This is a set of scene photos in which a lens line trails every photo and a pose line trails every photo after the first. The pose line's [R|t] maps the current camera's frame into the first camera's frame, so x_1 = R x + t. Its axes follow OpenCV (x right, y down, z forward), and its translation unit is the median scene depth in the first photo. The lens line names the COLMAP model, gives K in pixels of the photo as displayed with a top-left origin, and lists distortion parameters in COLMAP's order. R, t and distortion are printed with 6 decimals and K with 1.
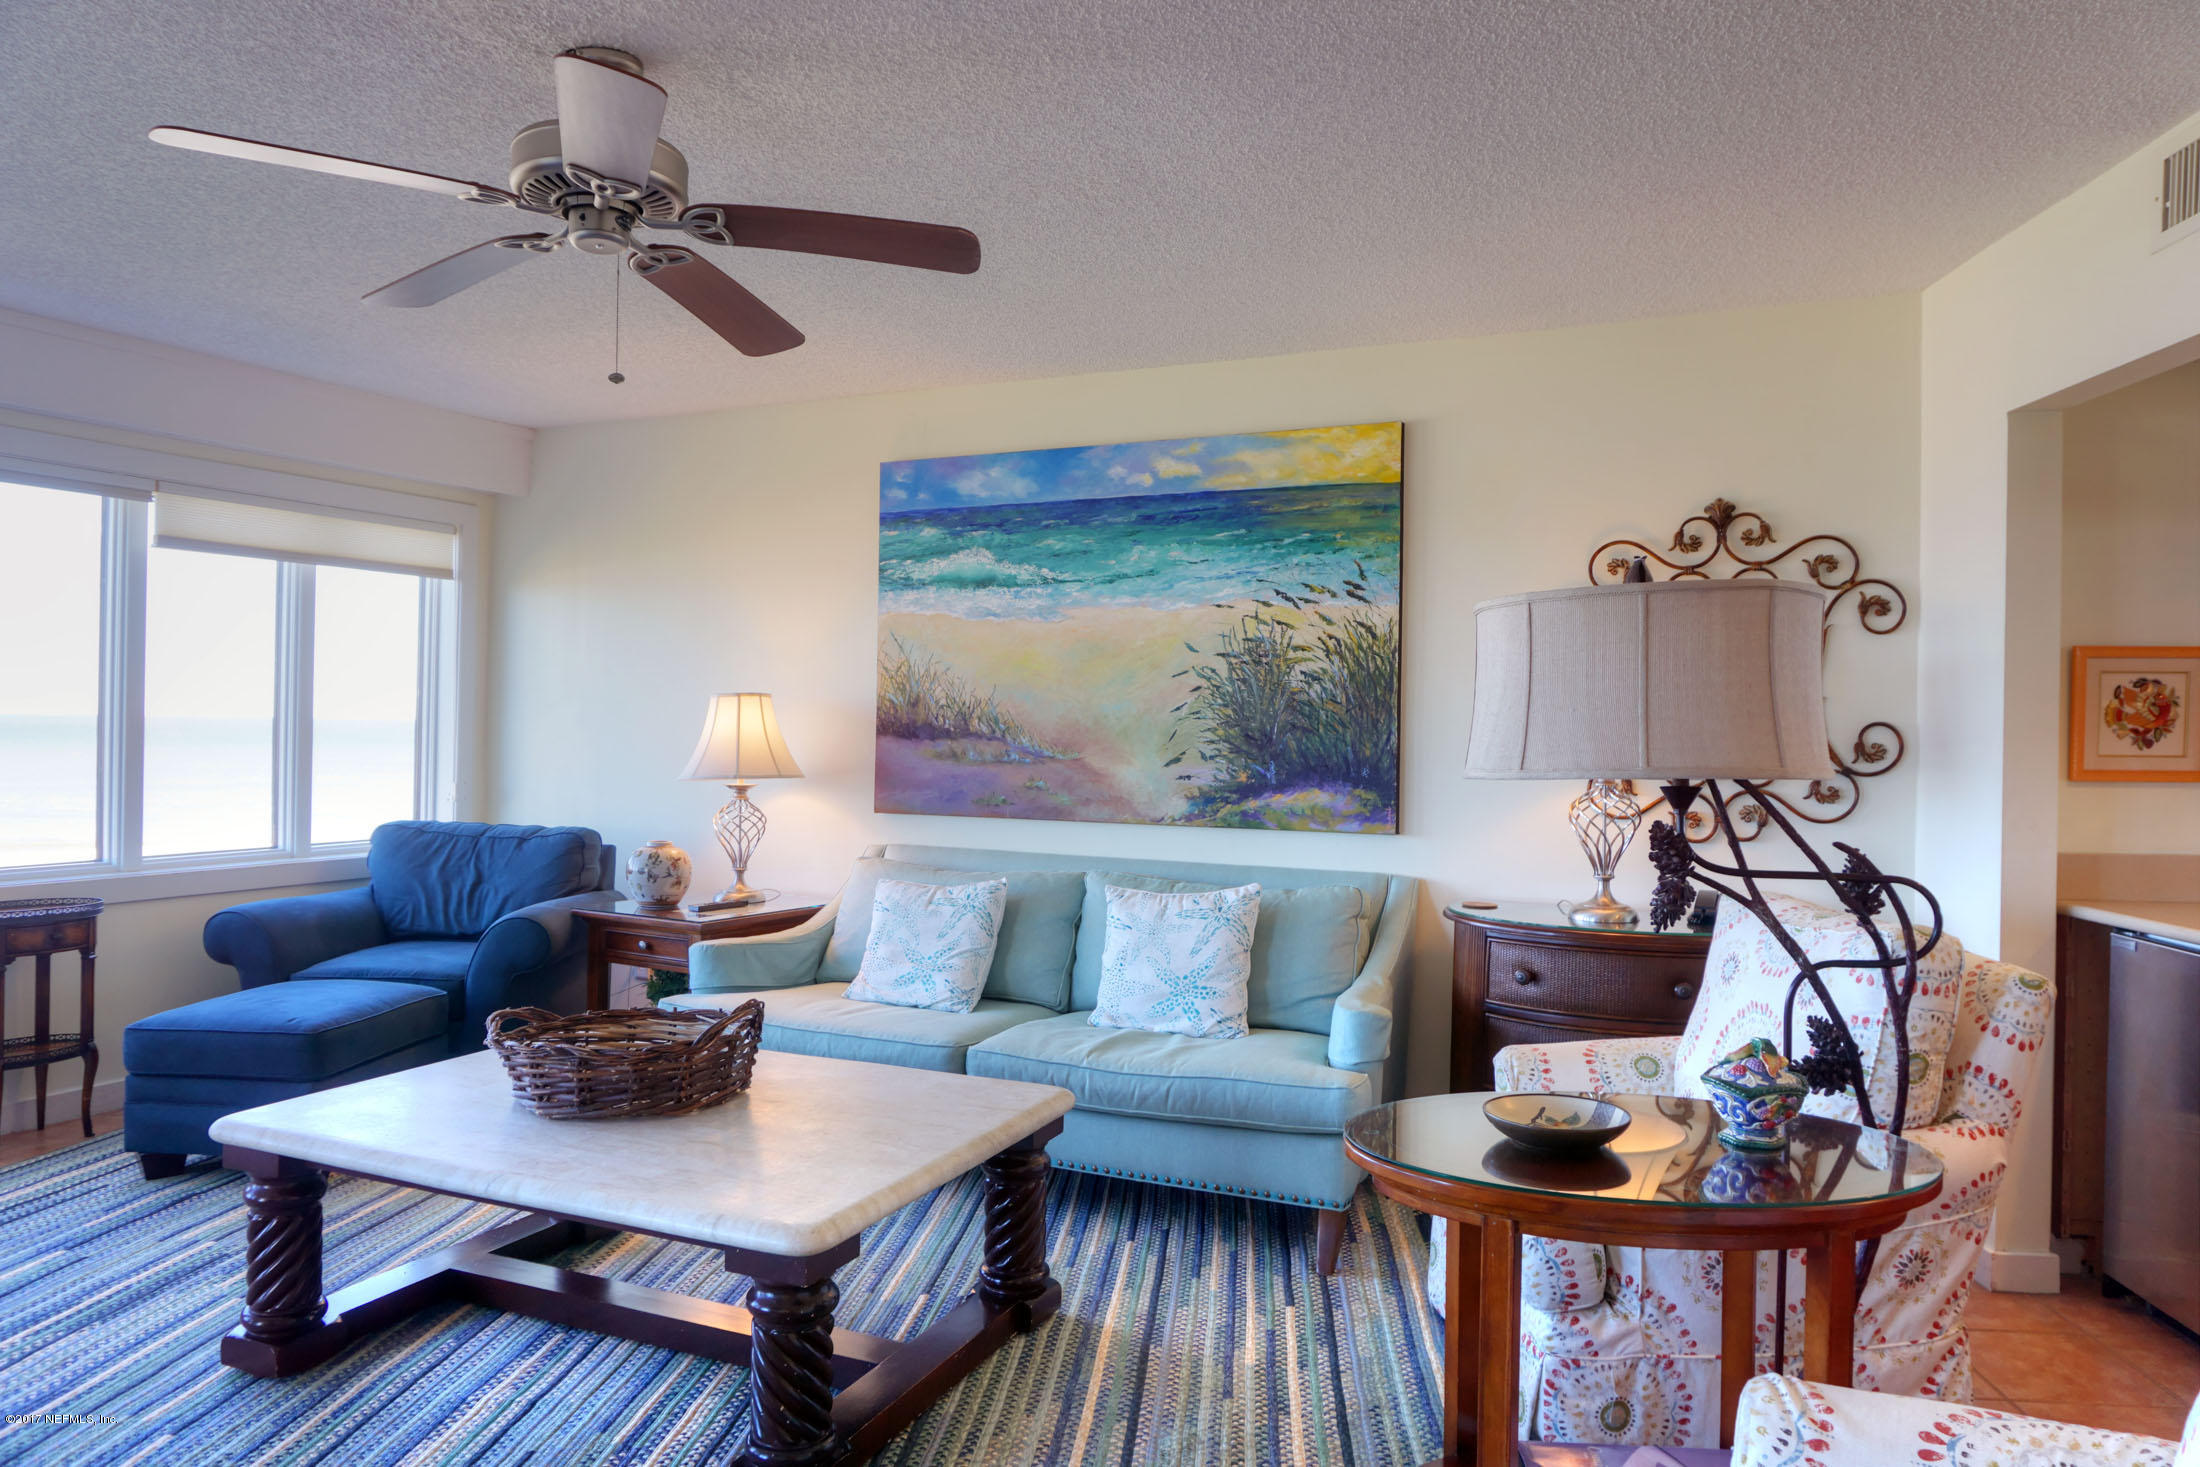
lens RADIAL K [[1516.3, 0, 1099.3], [0, 1516.3, 709.1], [0, 0, 1]] dist [-0.025604, 0.036747]
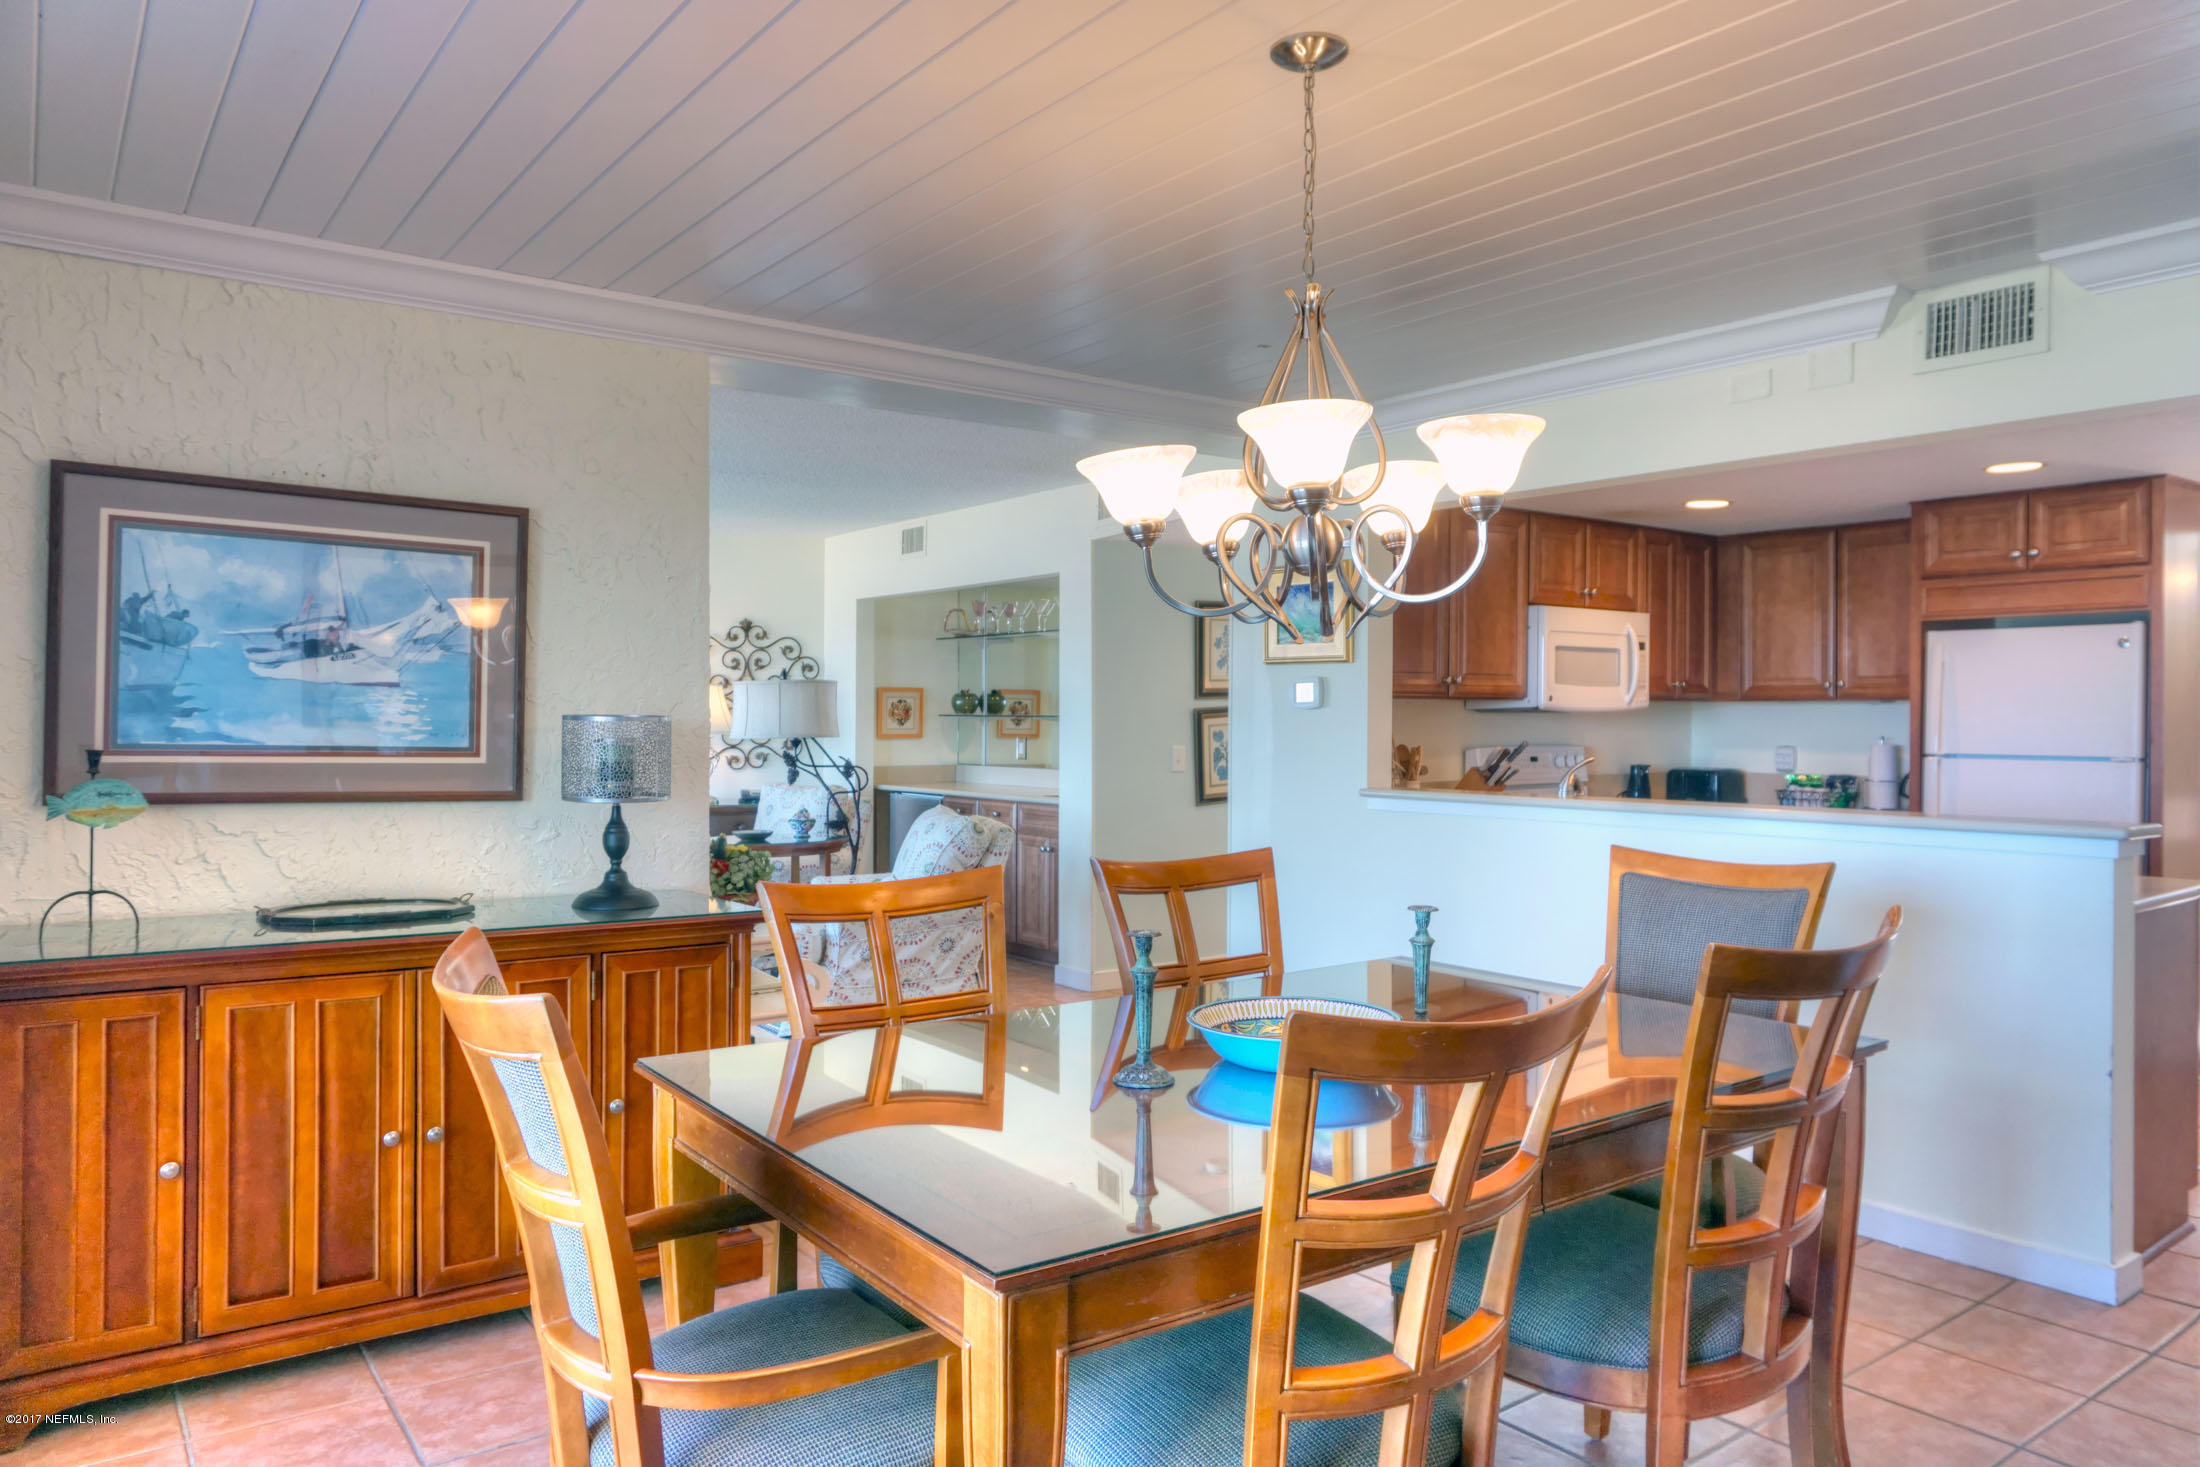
lens RADIAL K [[1516.3, 0, 1111.8], [0, 1516.3, 718.1], [0, 0, 1]] dist [-0.025604, 0.036747]
pose [[0.703956, -0.012781, 0.710128, -0.809622], [-0.001636, 0.999806, 0.019615, -0.034291], [-0.710242, -0.014970, 0.703799, -0.984135]]
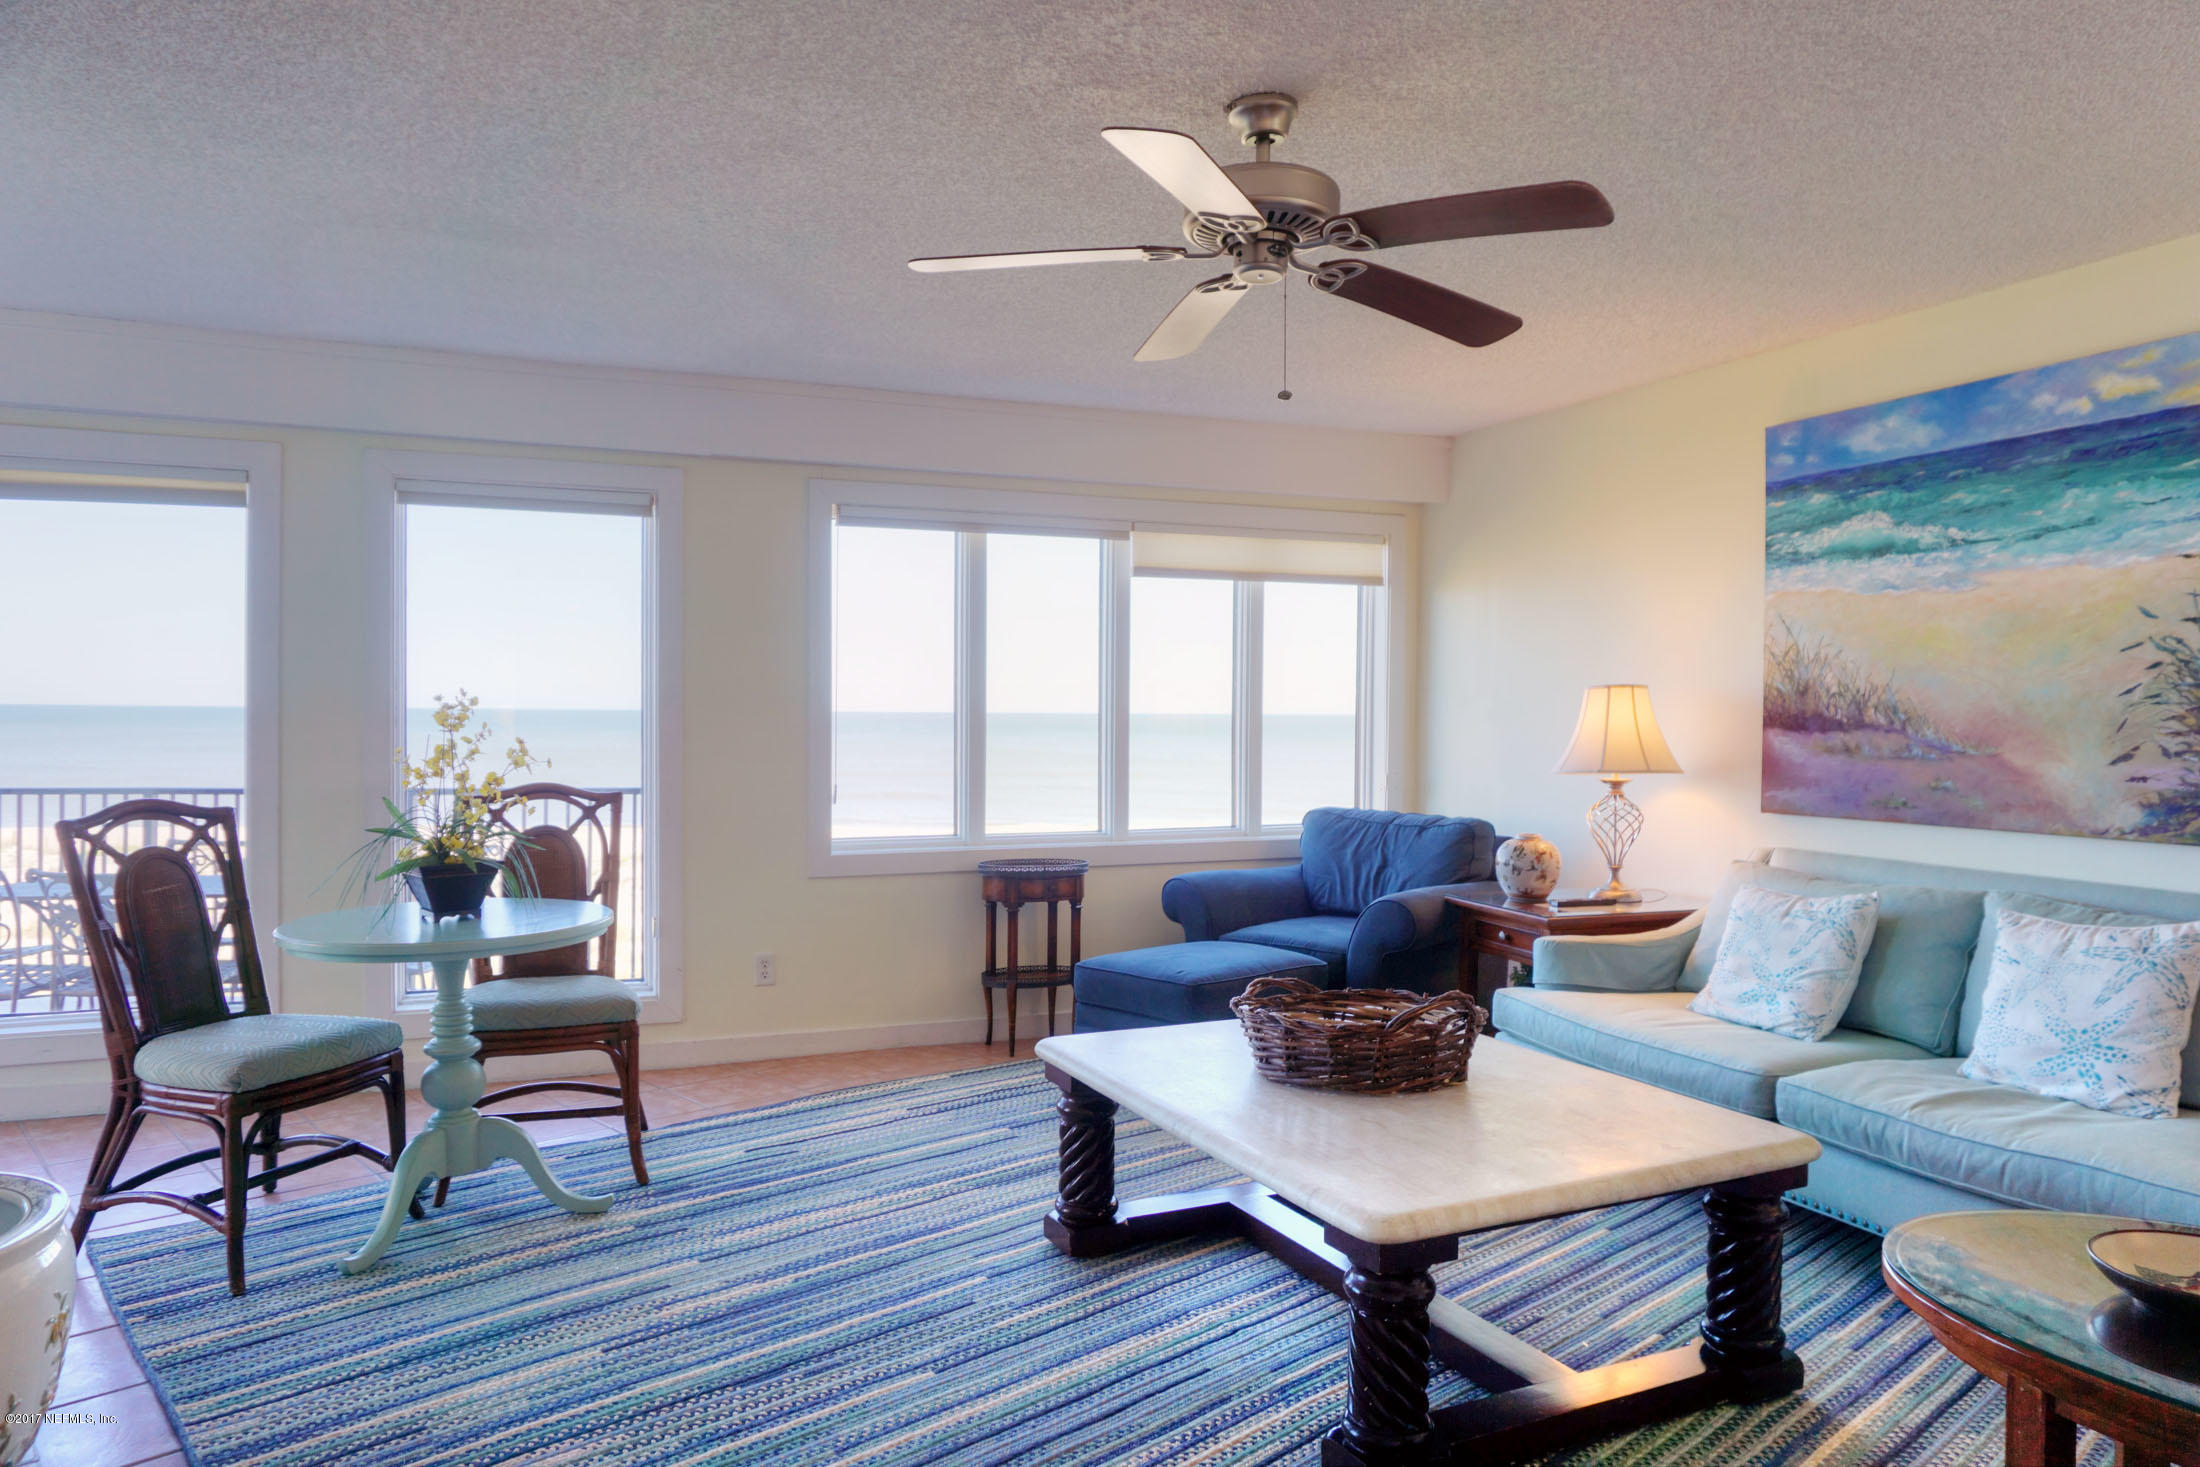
lens RADIAL K [[1516.3, 0, 1103.1], [0, 1516.3, 709.5], [0, 0, 1]] dist [-0.025604, 0.036747]
pose [[0.748024, -0.012974, -0.663545, 0.192454], [0.015183, 0.999882, -0.002435, 0.003042], [0.663498, -0.008253, 0.748132, 0.070818]]
